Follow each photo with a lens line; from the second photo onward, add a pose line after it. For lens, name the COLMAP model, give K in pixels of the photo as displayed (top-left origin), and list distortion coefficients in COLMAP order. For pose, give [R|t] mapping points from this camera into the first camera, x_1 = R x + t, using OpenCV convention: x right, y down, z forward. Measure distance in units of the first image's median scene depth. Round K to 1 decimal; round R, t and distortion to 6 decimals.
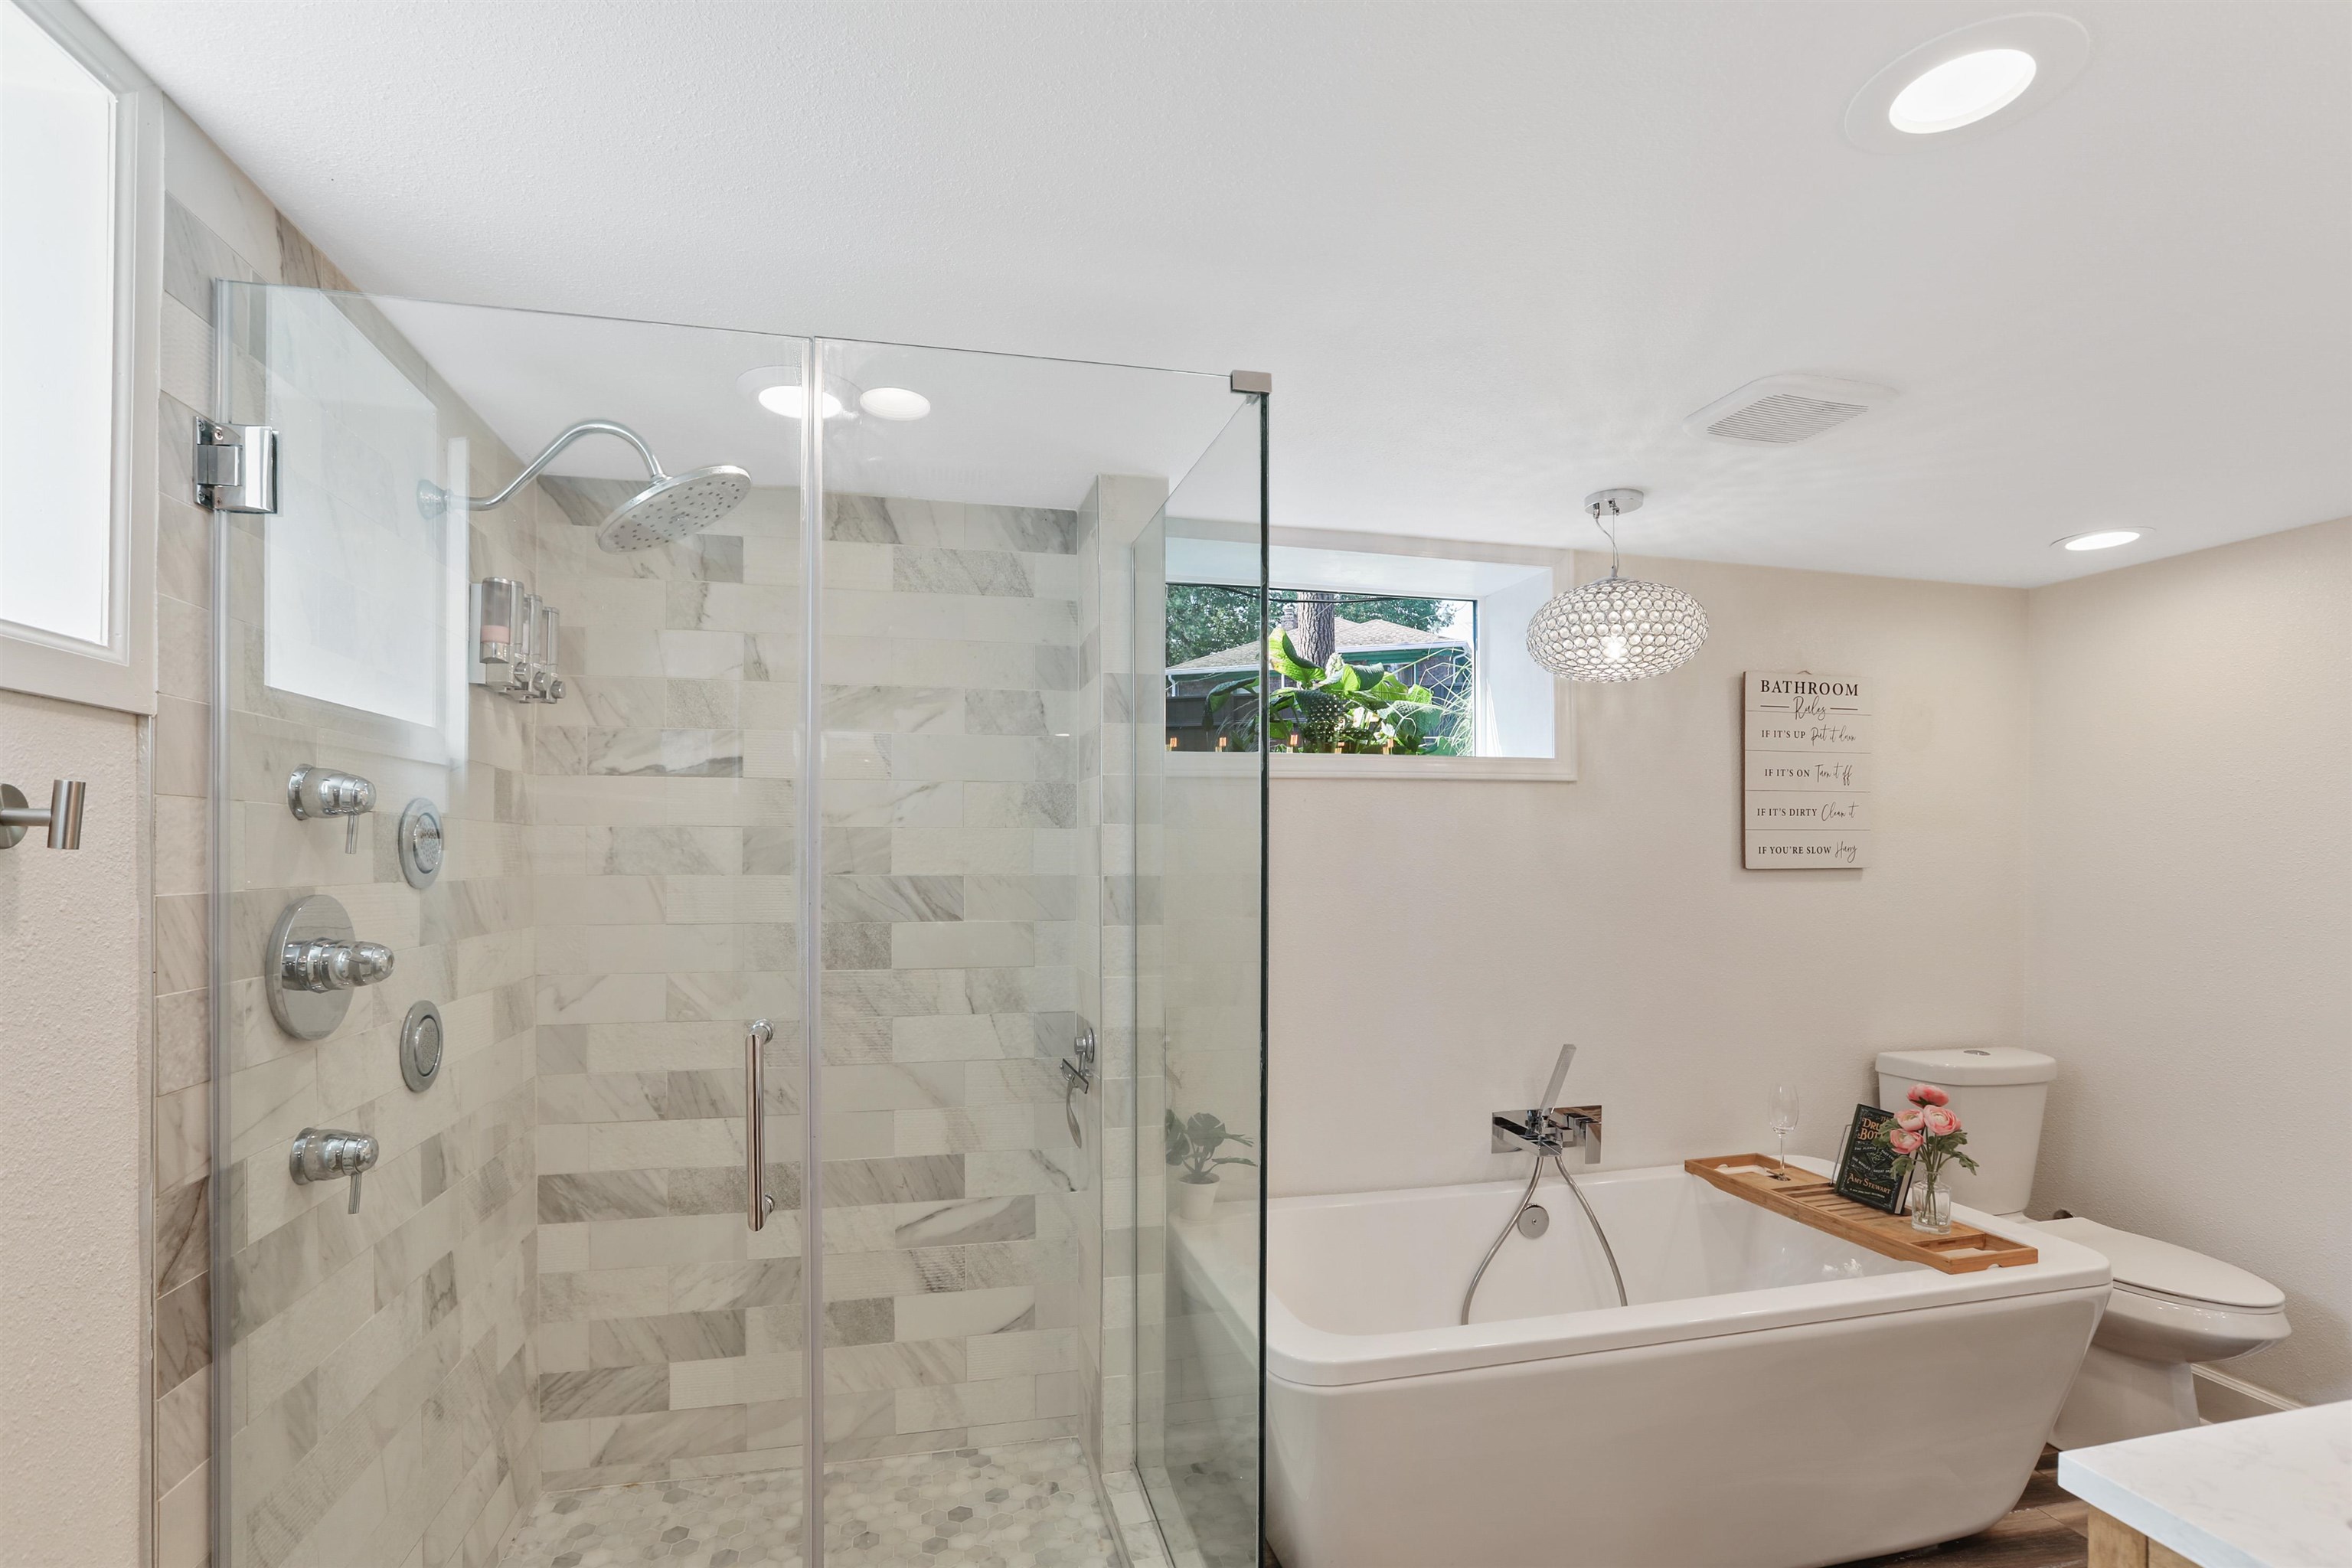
lens RADIAL K [[1096.3, 0, 1139.1], [0, 1096.3, 843.2], [0, 0, 1]] dist [-0.025720, 0.013661]
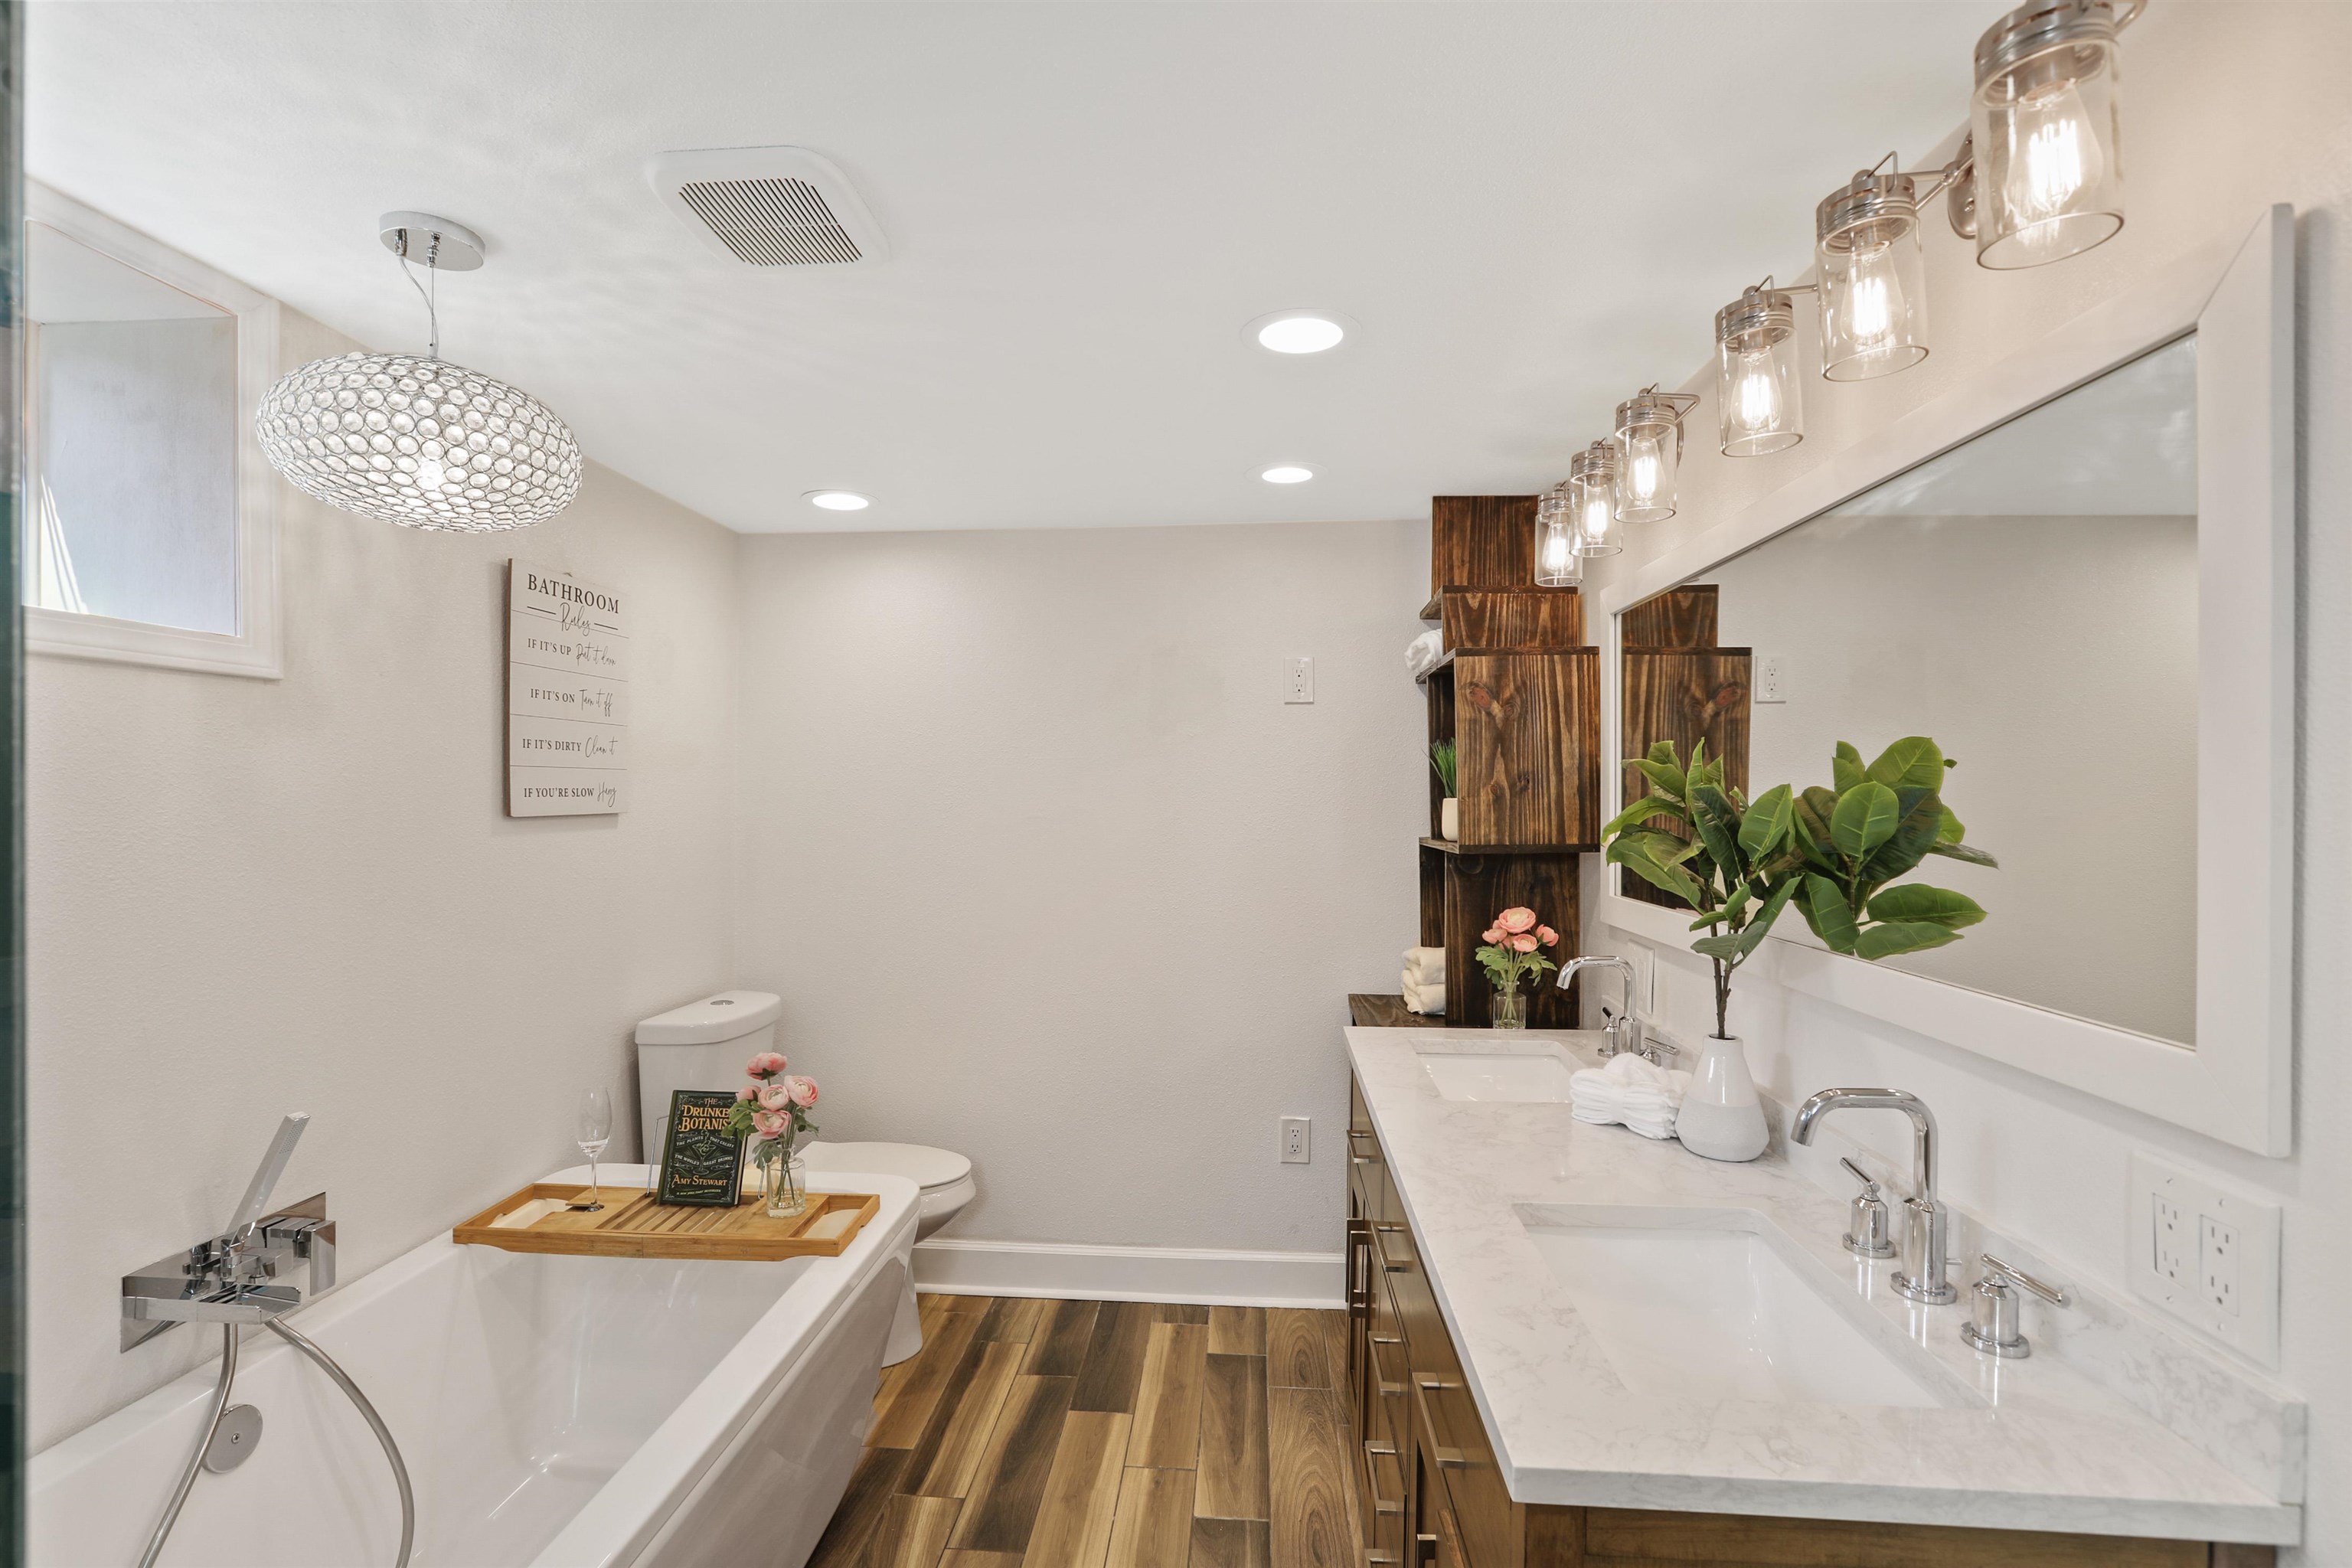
lens RADIAL K [[1096.3, 0, 1186.5], [0, 1096.3, 796.1], [0, 0, 1]] dist [-0.025720, 0.013661]
pose [[0.297155, -0.001567, 0.954828, -0.032481], [-0.006635, 0.999971, 0.003706, 0.003111], [-0.954806, -0.007436, 0.297136, 0.344169]]
